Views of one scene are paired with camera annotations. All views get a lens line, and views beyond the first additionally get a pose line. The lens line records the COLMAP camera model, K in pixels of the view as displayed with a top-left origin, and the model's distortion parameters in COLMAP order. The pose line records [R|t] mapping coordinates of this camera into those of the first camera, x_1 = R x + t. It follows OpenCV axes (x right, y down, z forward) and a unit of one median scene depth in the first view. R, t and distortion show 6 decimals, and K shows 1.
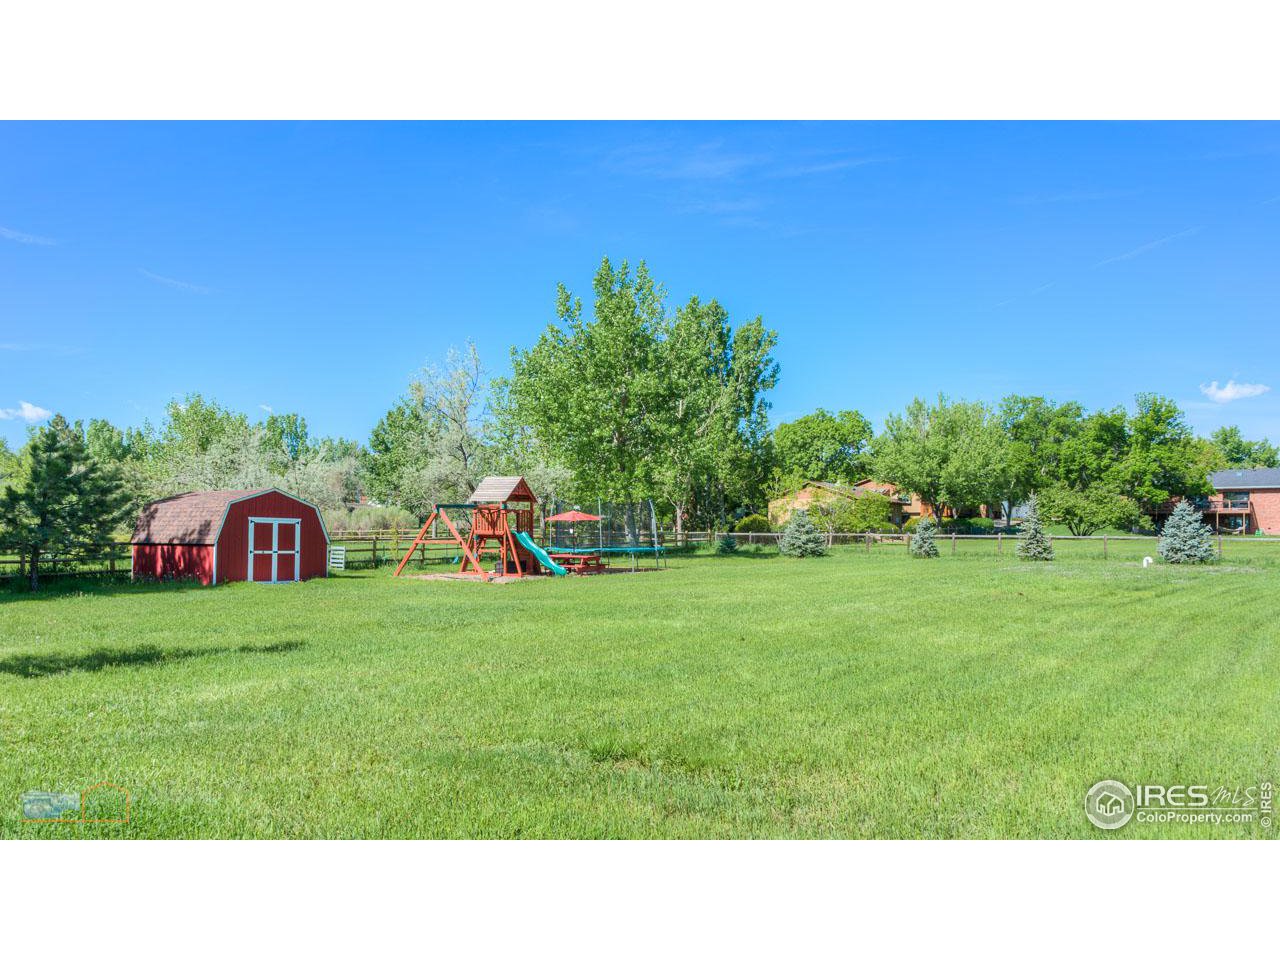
lens RADIAL K [[1068.5, 0, 640.0], [0, 1068.5, 480.0], [0, 0, 1]] dist [-0.000698, 0.000914]
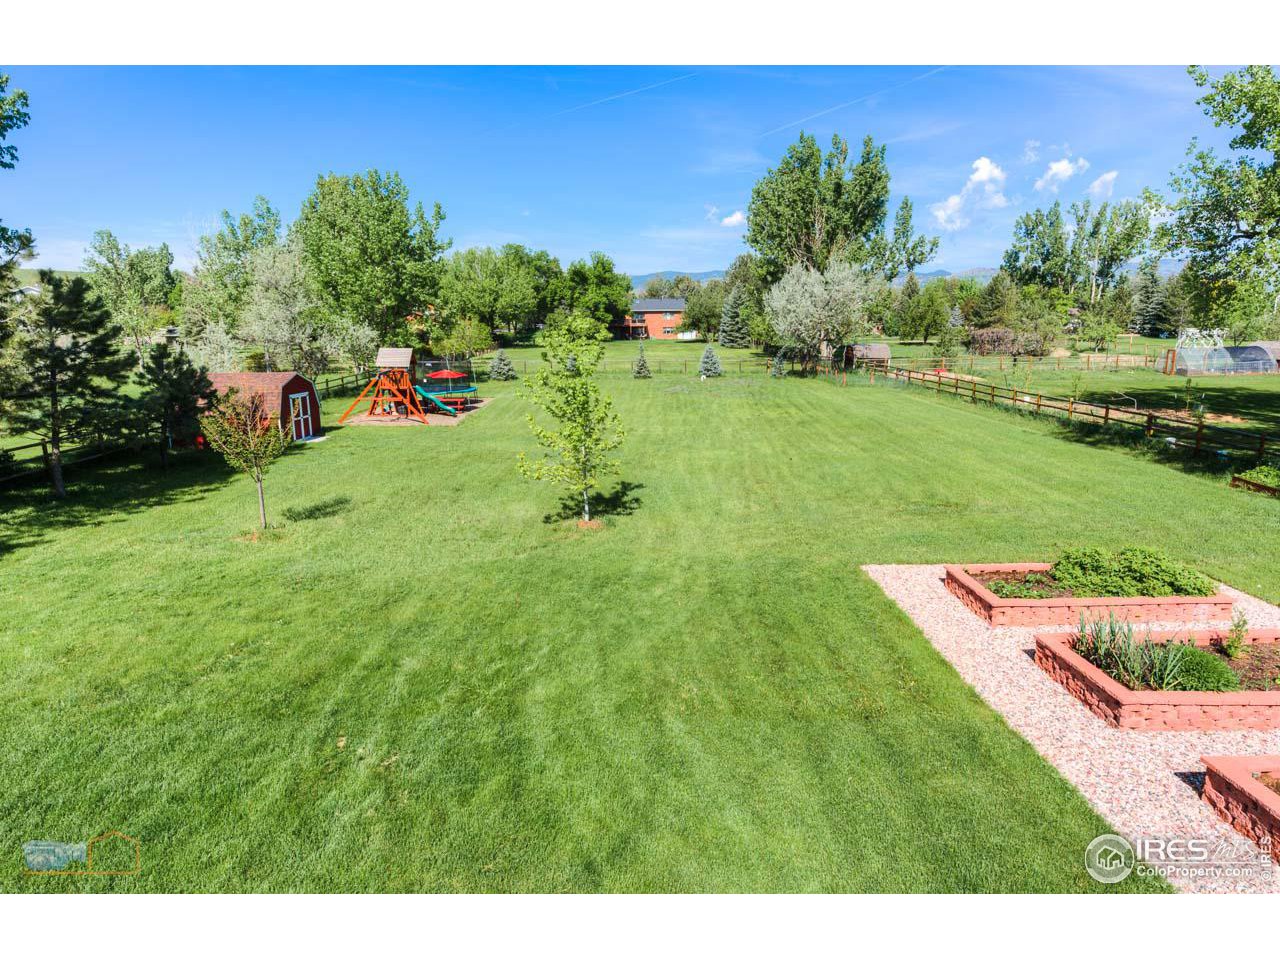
lens RADIAL K [[1068.5, 0, 640.0], [0, 1068.5, 480.0], [0, 0, 1]] dist [-0.000698, 0.000914]
pose [[0.697560, -0.140105, 0.702695, -0.664983], [-0.044585, 0.970310, 0.237722, -0.134634], [-0.715138, -0.197155, 0.670603, -0.189147]]
